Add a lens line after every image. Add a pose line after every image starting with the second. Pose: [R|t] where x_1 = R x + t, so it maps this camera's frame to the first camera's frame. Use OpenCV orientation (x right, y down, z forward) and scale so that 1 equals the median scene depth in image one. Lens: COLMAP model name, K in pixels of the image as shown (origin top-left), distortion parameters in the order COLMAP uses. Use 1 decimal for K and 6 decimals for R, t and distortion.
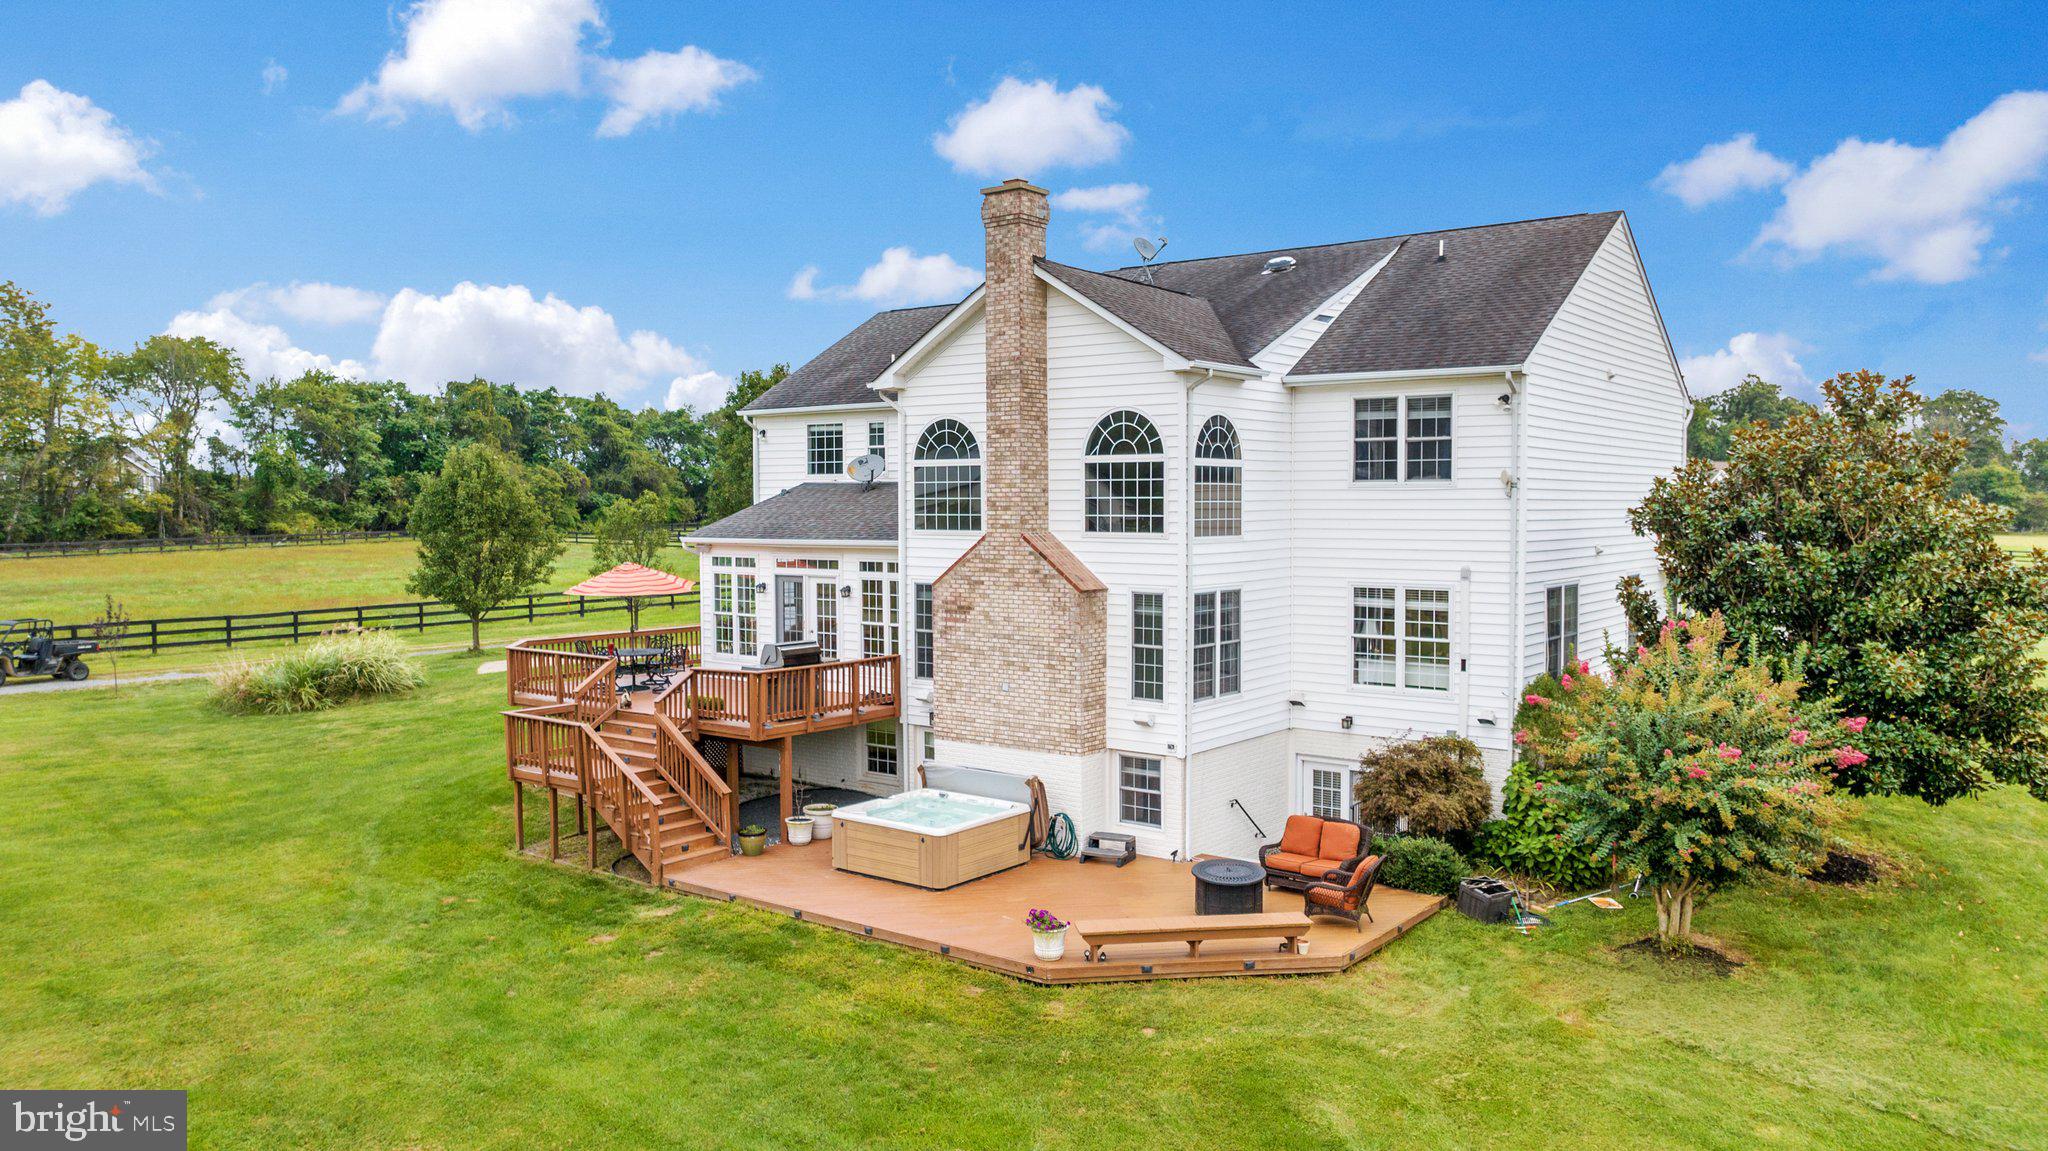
lens RADIAL K [[1439.3, 0, 1024.0], [0, 1439.3, 575.5], [0, 0, 1]] dist [-0.015380, -0.000646]
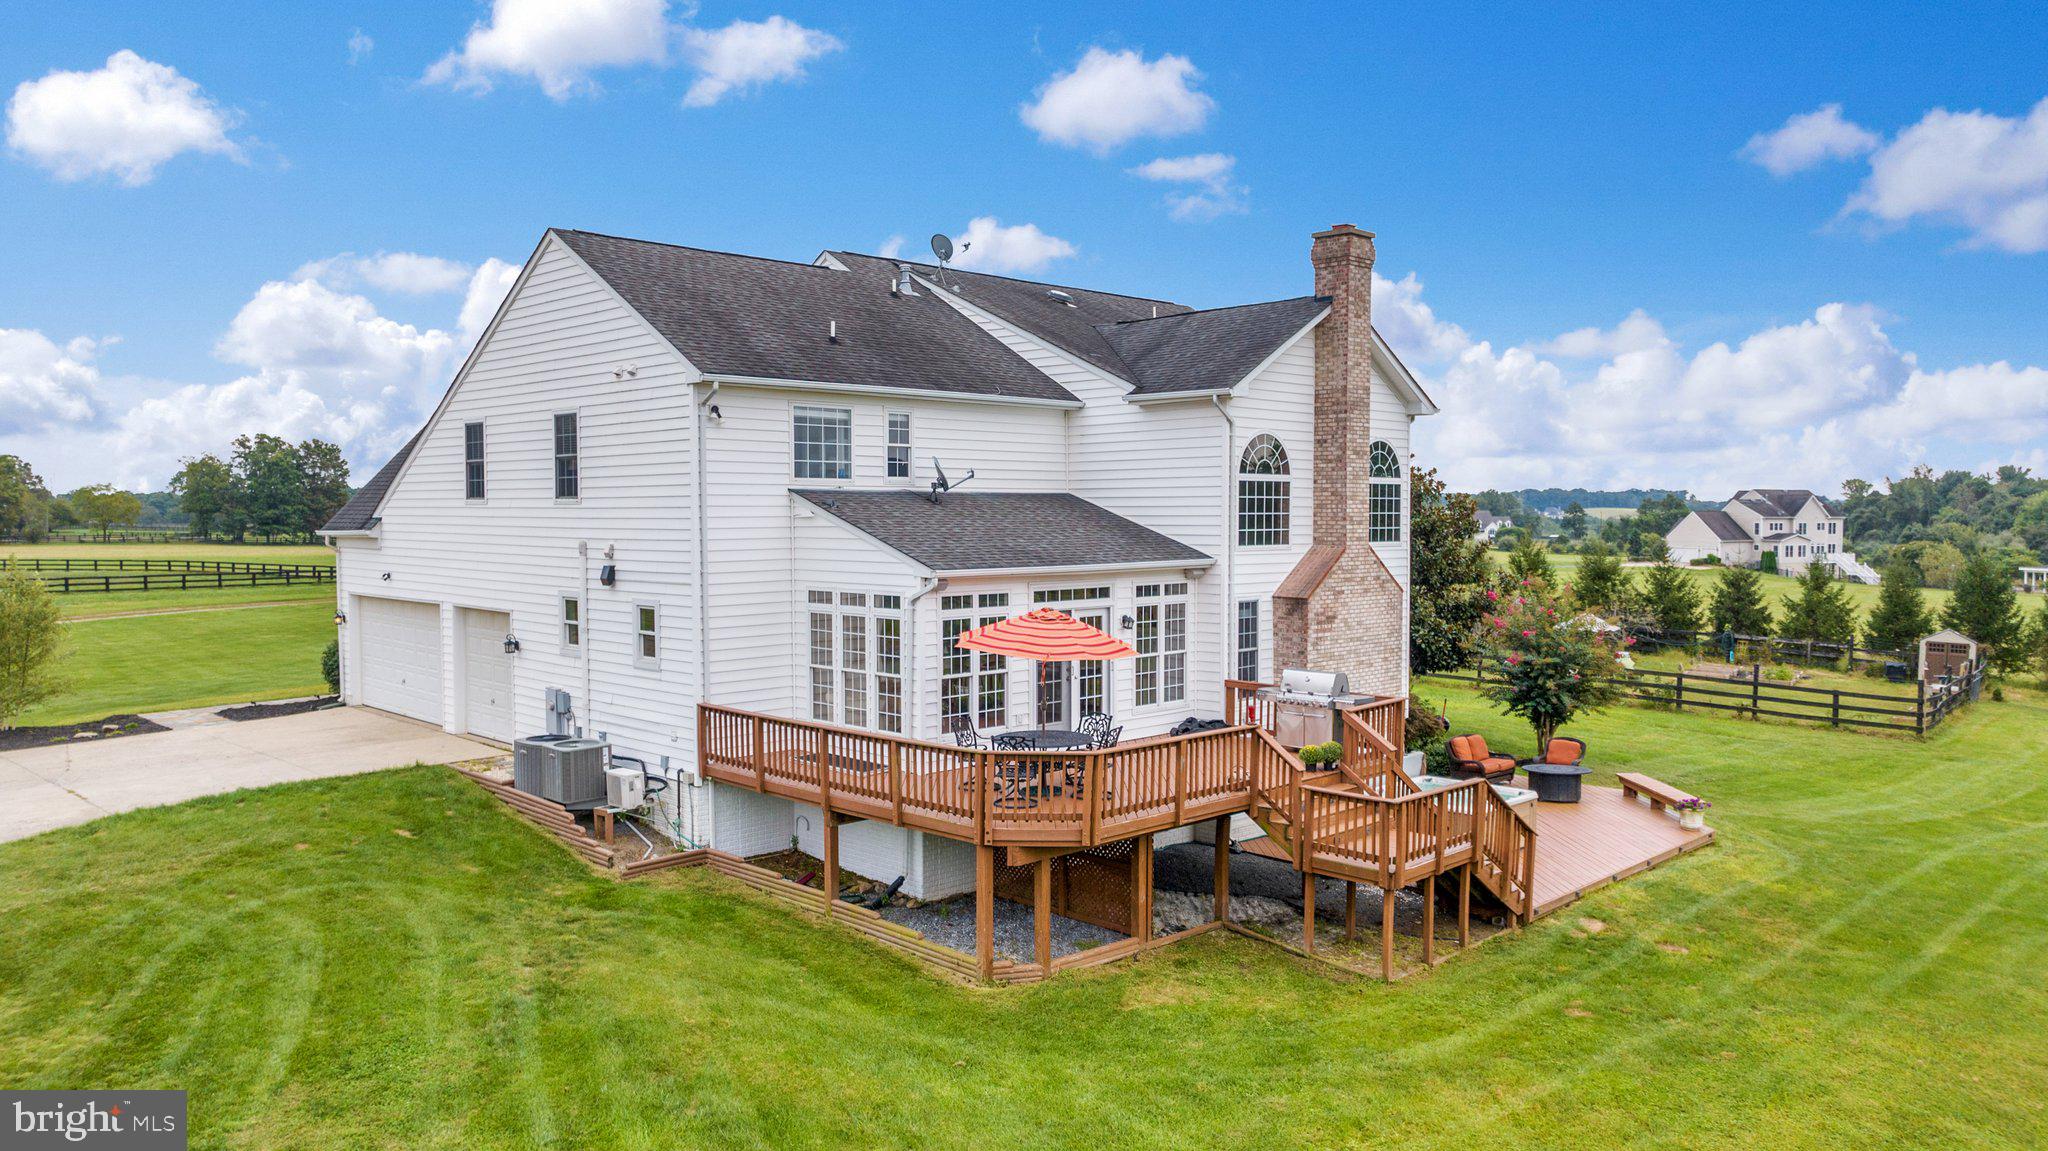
lens RADIAL K [[1439.3, 0, 1024.0], [0, 1439.3, 575.5], [0, 0, 1]] dist [-0.015380, -0.000646]
pose [[0.143585, -0.043808, 0.988668, -1.052459], [0.049771, 0.998075, 0.036996, -0.055217], [-0.988386, 0.043895, 0.145489, 1.011000]]
